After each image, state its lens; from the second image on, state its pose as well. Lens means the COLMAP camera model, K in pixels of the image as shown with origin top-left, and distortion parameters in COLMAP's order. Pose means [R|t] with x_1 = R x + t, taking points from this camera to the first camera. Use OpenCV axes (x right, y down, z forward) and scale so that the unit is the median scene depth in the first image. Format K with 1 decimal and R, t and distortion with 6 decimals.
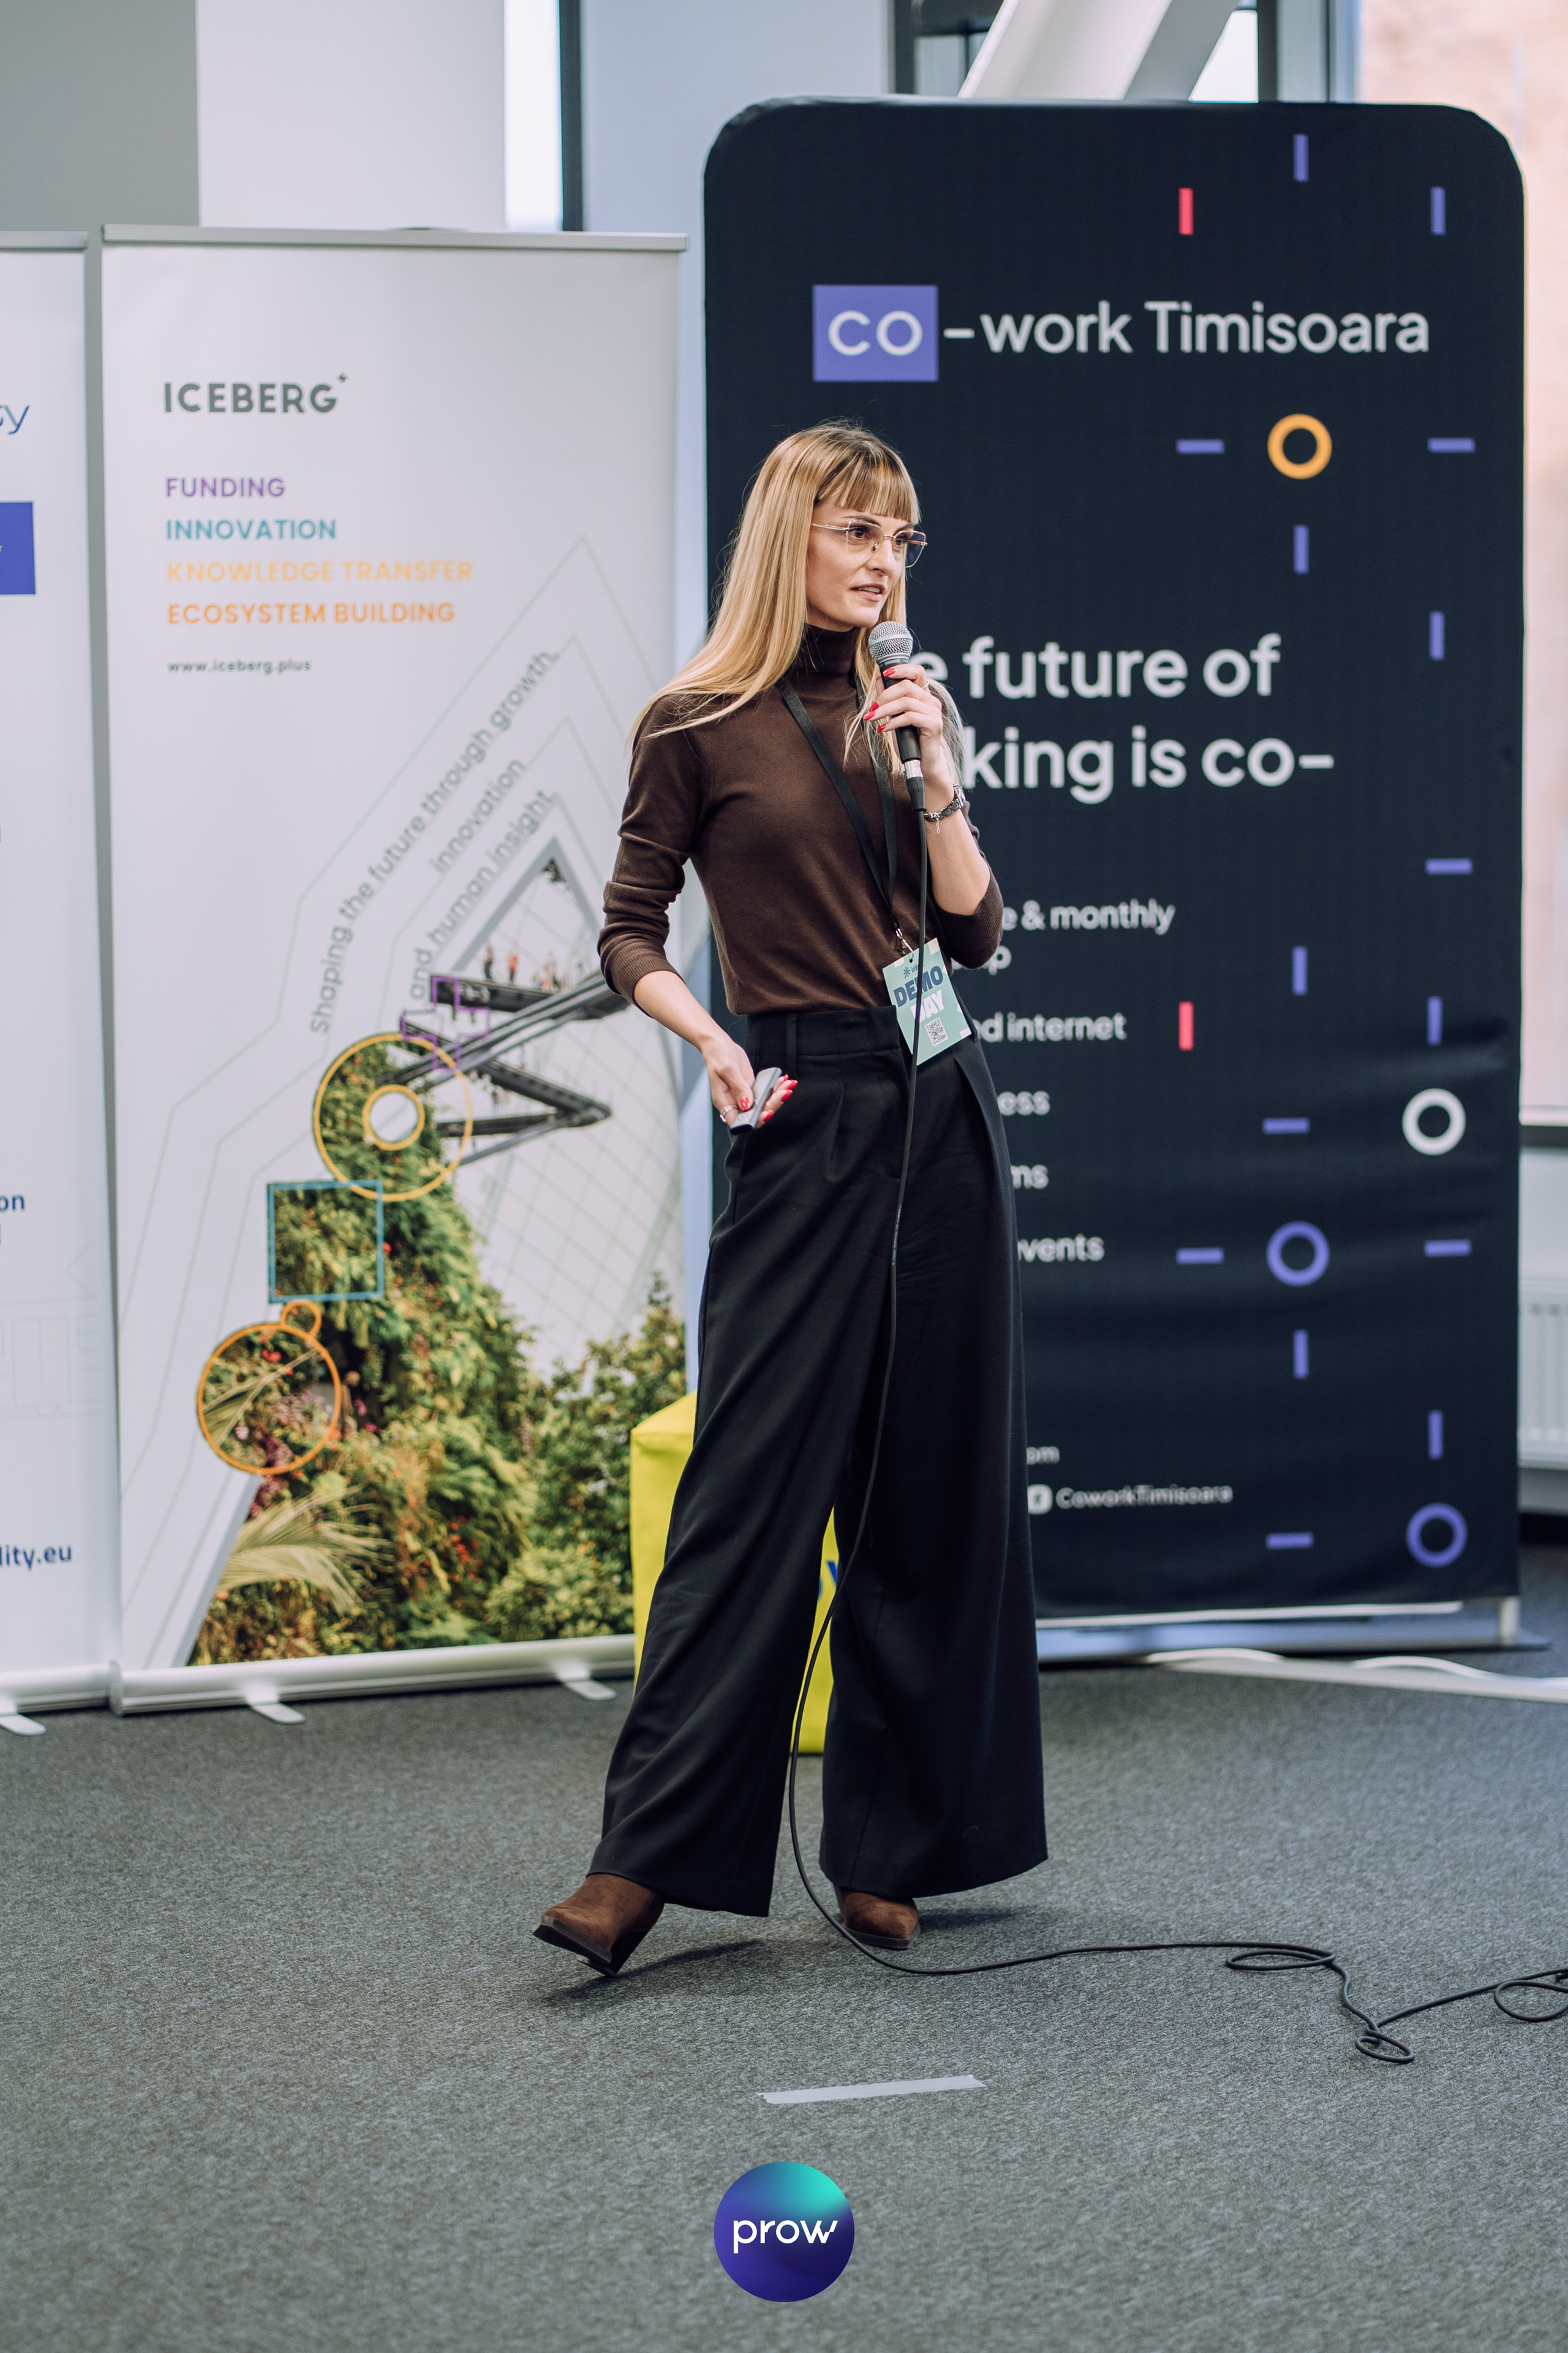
lens RADIAL K [[6038.3, 0, 628.9], [0, 6038.3, 1104.0], [0, 0, 1]] dist [0.065316, -1.840557]
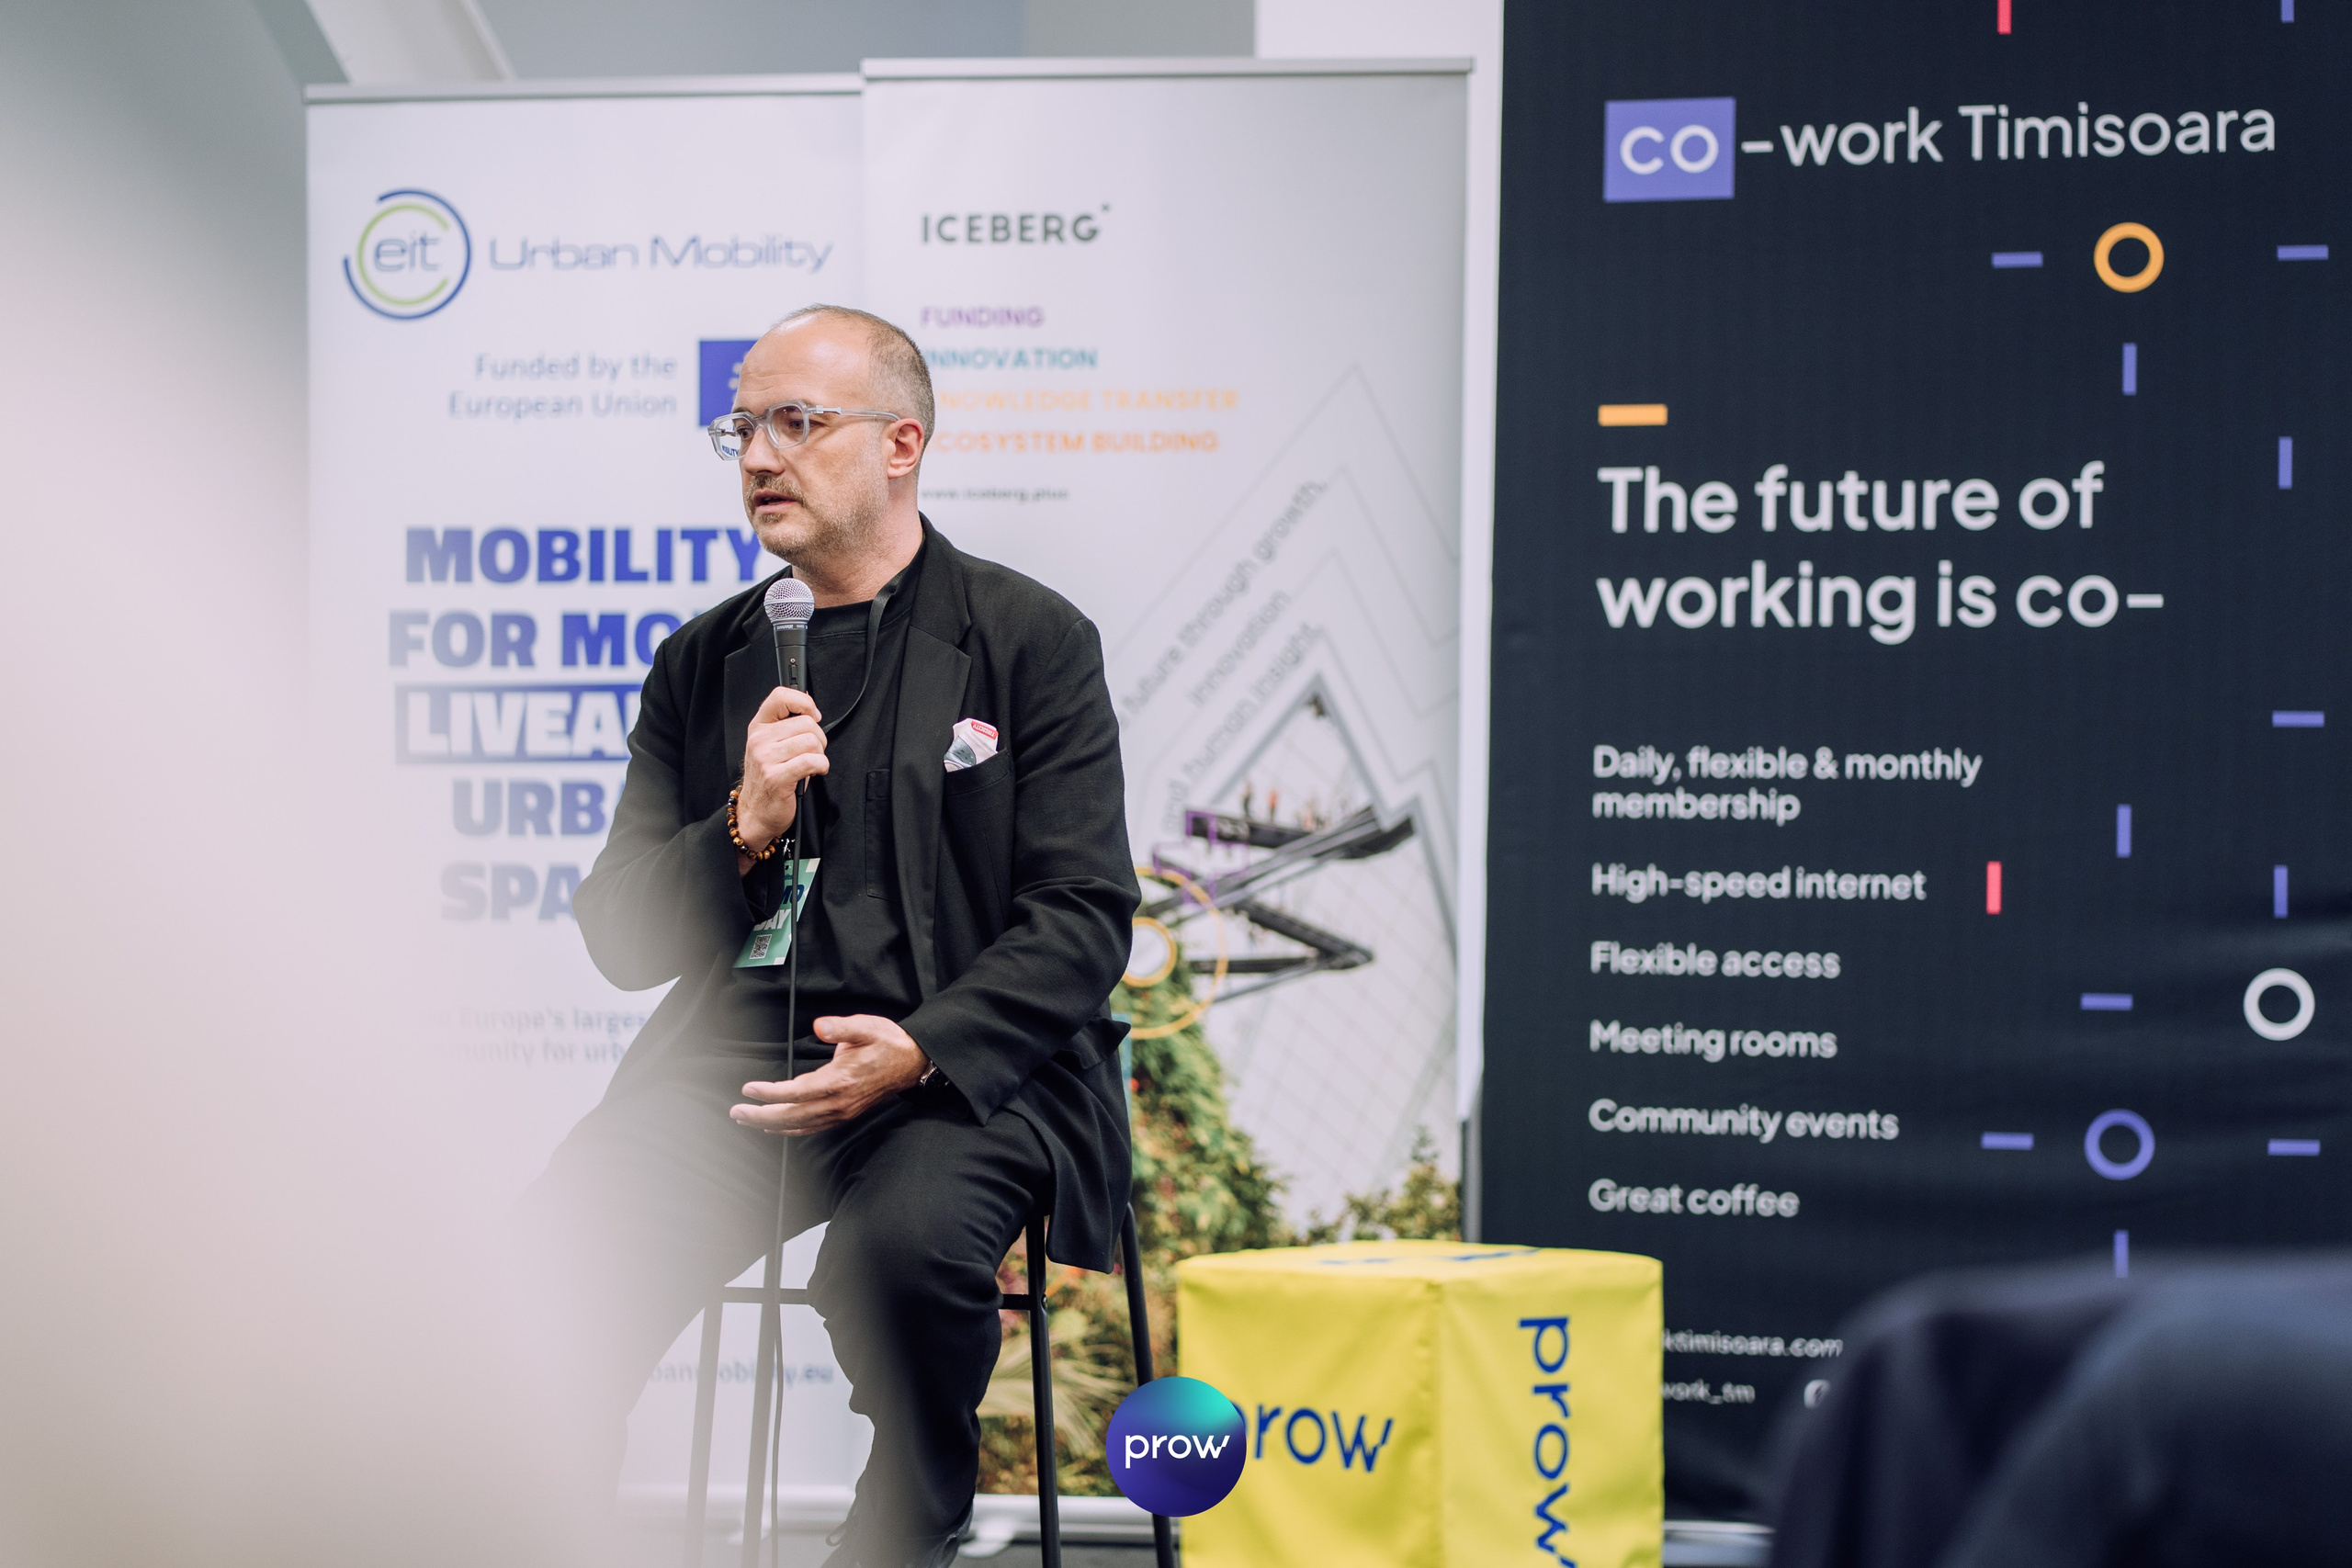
lens RADIAL K [[6035.6, 0, 1166.4], [0, 6035.6, 783.4], [0, 0, 1]] dist [0.065316, -1.840557]
pose [[0.862415, 0.009365, -0.506114, 0.451111], [-0.055970, 0.995463, -0.076952, 0.049257], [0.503097, 0.094692, 0.859026, 0.149807]]
